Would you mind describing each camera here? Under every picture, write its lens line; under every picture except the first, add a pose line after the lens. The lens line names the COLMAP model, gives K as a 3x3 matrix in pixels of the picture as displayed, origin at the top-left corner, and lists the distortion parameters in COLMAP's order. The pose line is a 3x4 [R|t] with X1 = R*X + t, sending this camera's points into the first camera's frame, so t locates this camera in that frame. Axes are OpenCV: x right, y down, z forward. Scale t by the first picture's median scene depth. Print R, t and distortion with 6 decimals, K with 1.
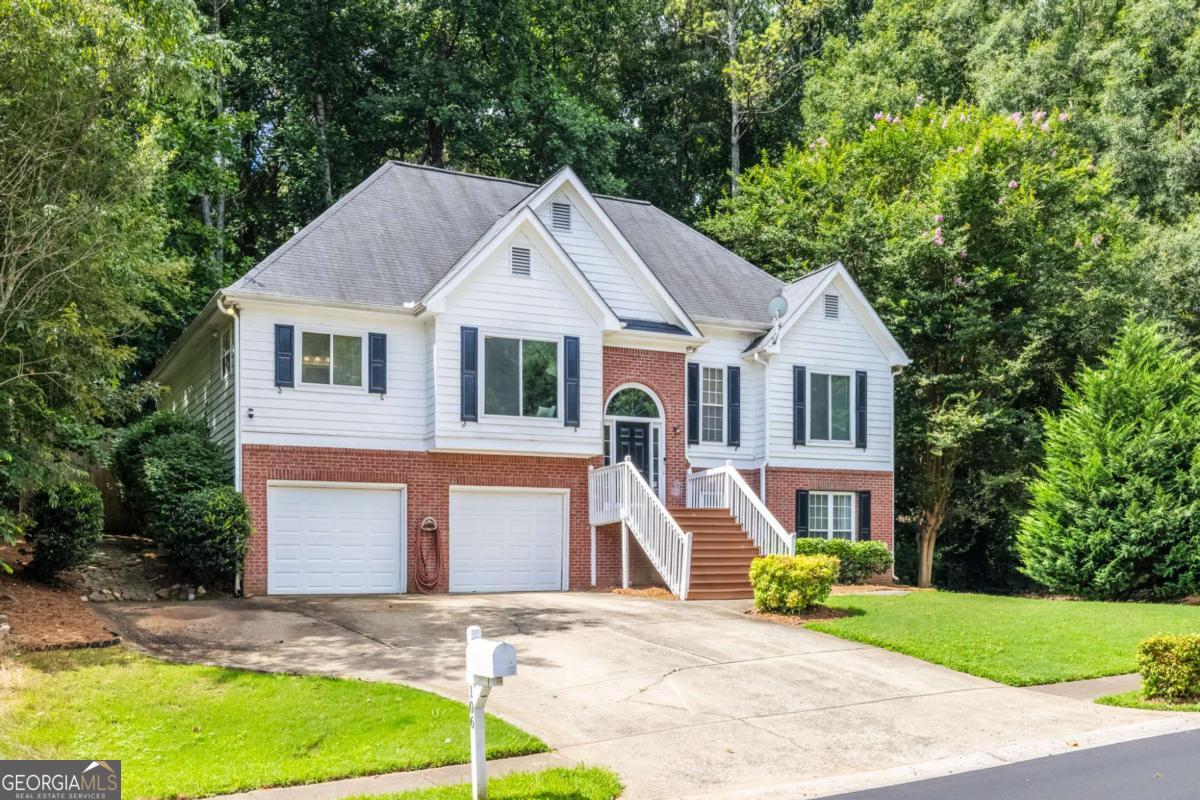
lens RADIAL K [[1106.6, 0, 600.0], [0, 1106.6, 400.0], [0, 0, 1]] dist [0.011923, 0.009131]
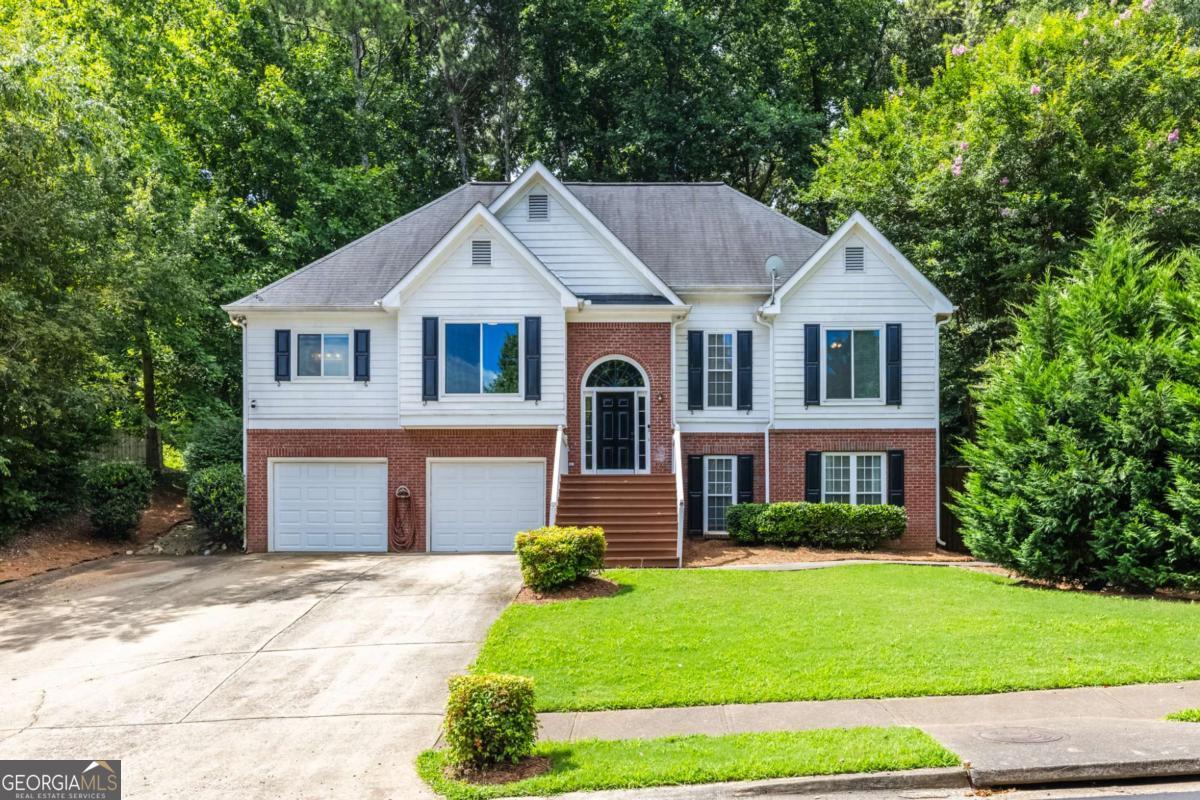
lens RADIAL K [[860.3, 0, 600.0], [0, 860.3, 400.0], [0, 0, 1]] dist [0.001435, -0.001148]
pose [[0.894869, -0.053096, -0.443159, 0.385266], [0.062305, 0.998038, 0.006236, 0.021654], [0.441959, -0.033191, 0.896421, 0.265651]]
